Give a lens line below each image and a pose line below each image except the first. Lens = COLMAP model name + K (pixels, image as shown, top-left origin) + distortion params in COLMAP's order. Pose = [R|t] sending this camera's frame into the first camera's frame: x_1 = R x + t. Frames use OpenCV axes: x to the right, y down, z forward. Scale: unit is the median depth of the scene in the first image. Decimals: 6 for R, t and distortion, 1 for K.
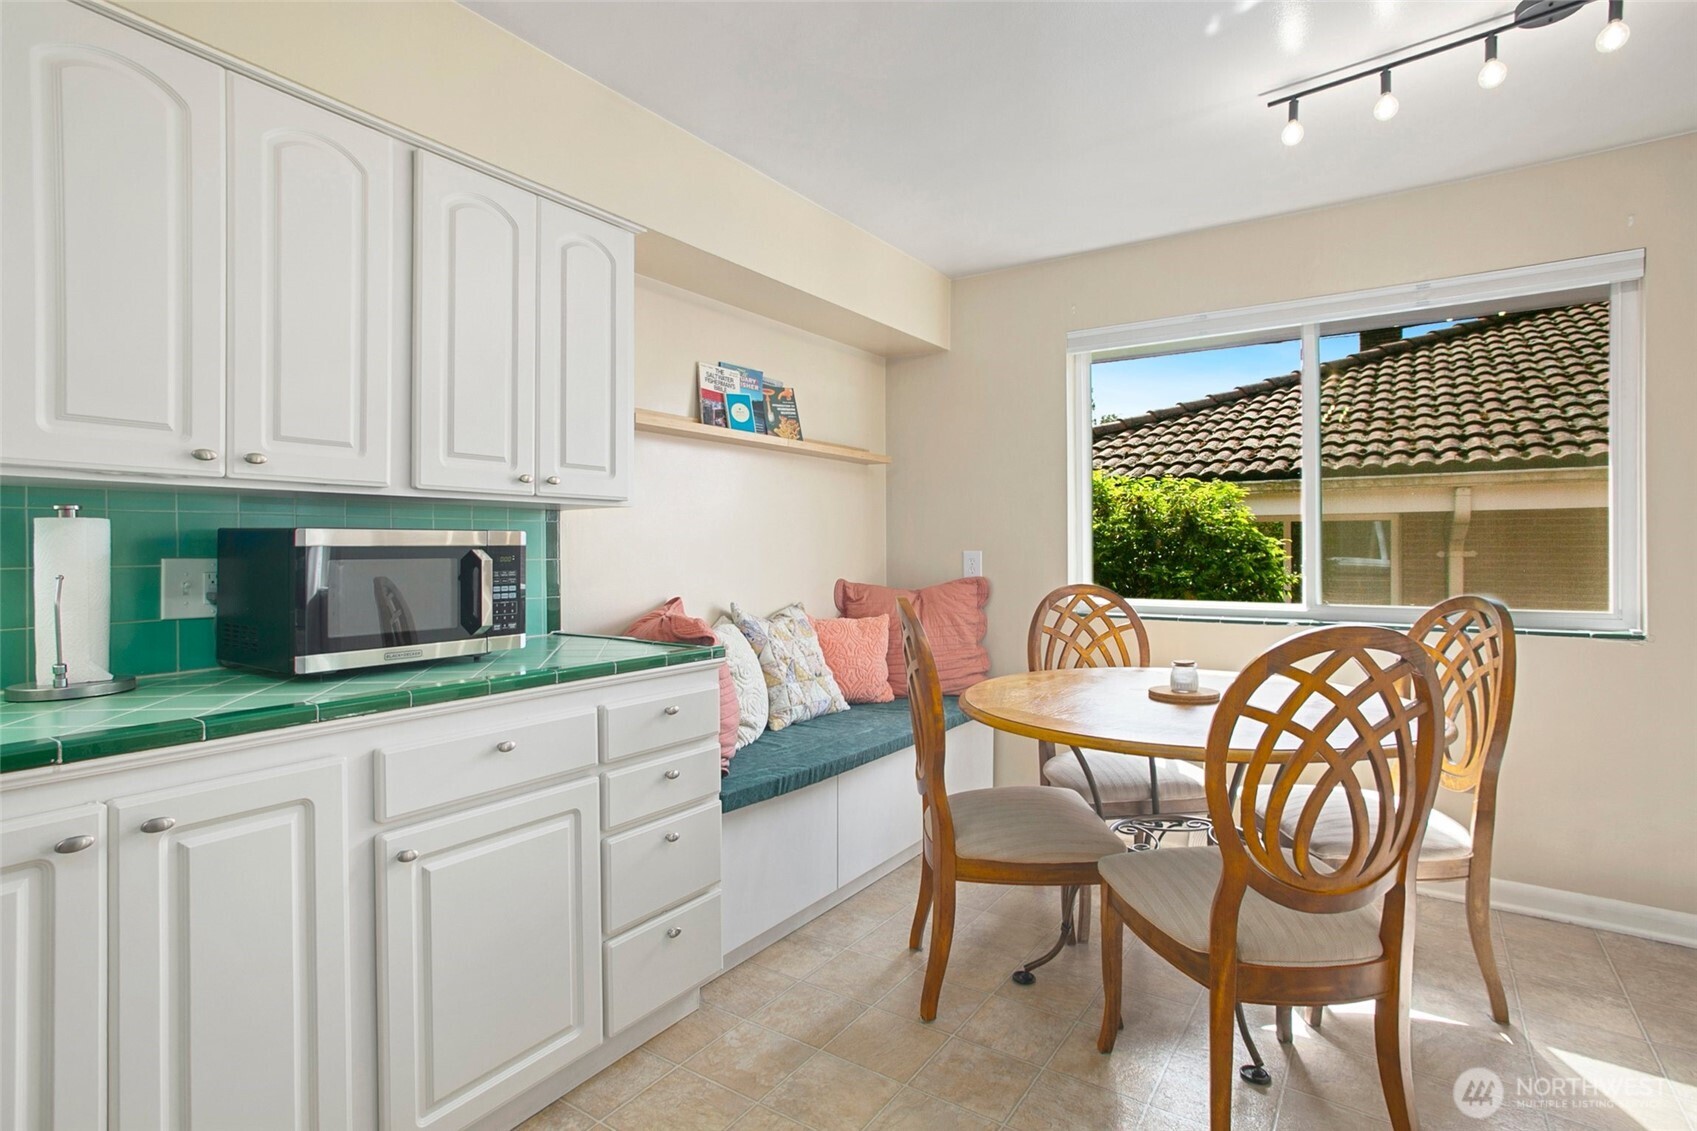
lens RADIAL K [[884.4, 0, 761.0], [0, 884.4, 554.4], [0, 0, 1]] dist [-0.021644, 0.009664]
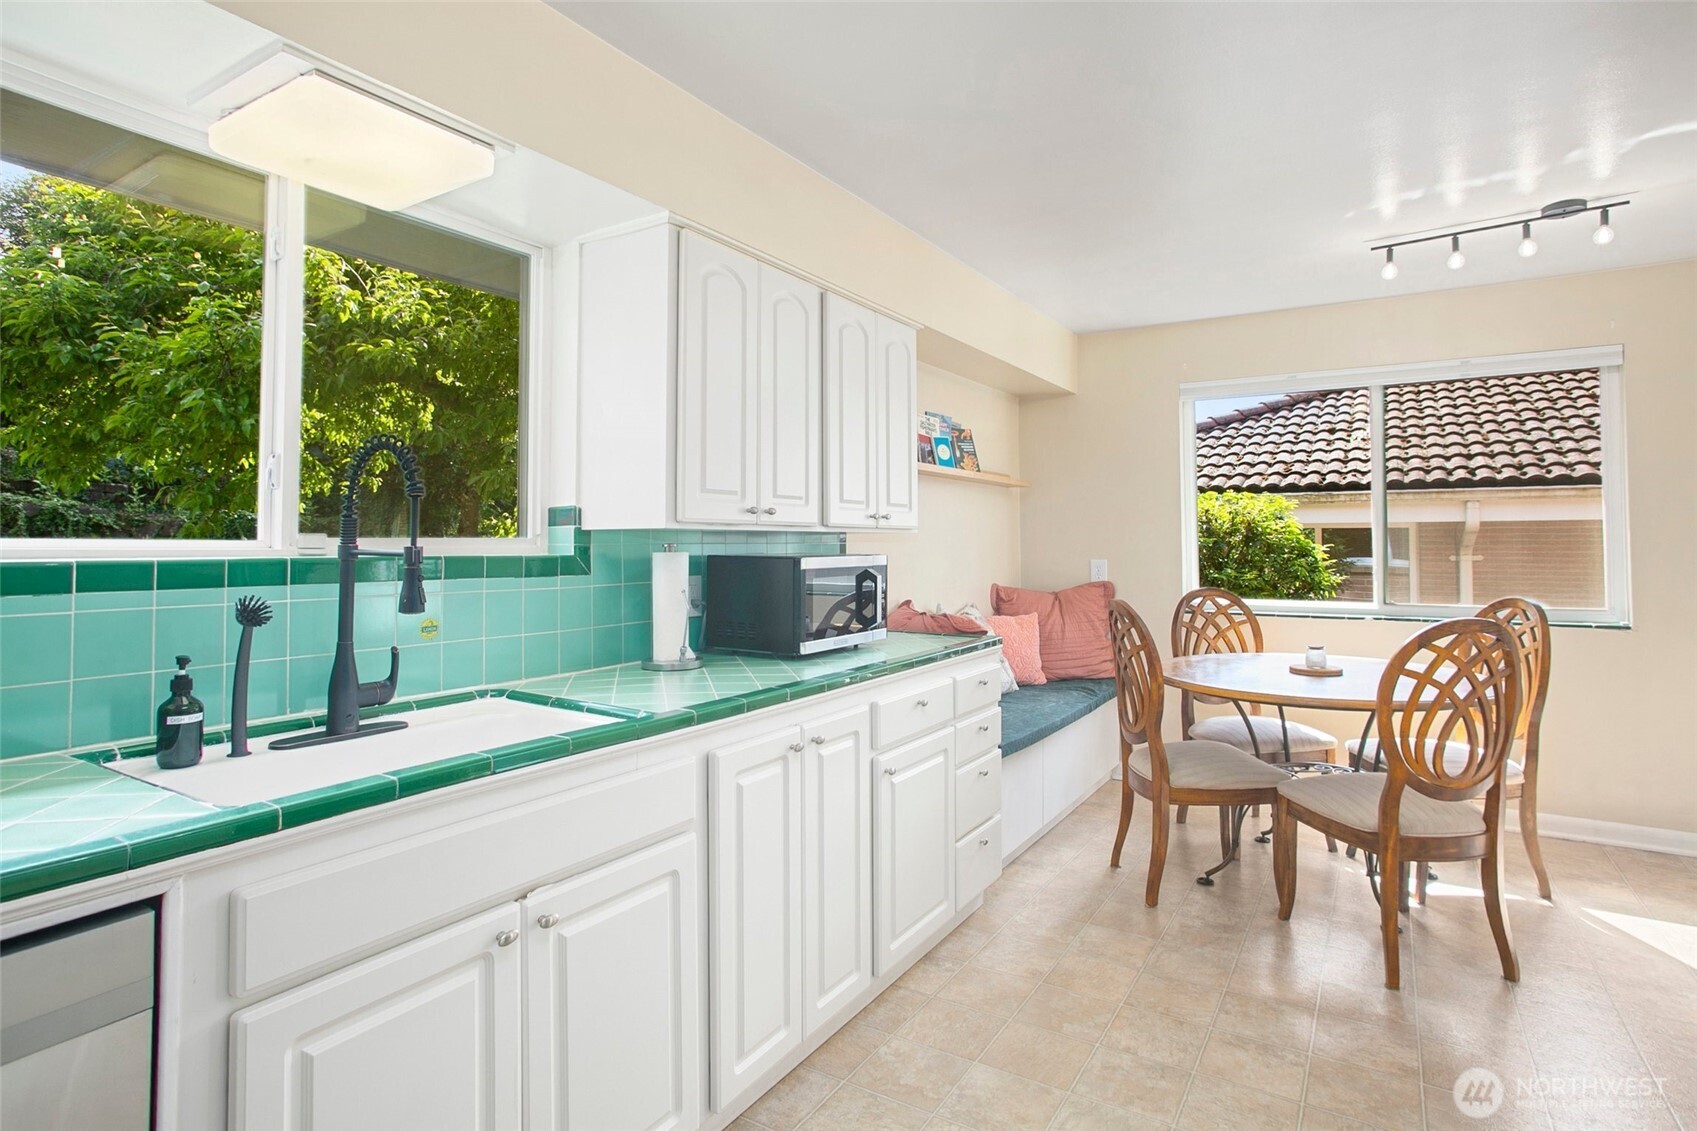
lens RADIAL K [[884.4, 0, 818.8], [0, 884.4, 529.1], [0, 0, 1]] dist [-0.021644, 0.009664]
pose [[0.998563, 0.001785, 0.053552, -0.361749], [-0.000435, 0.999682, -0.025217, -0.025984], [-0.053580, 0.025157, 0.998247, -0.327531]]
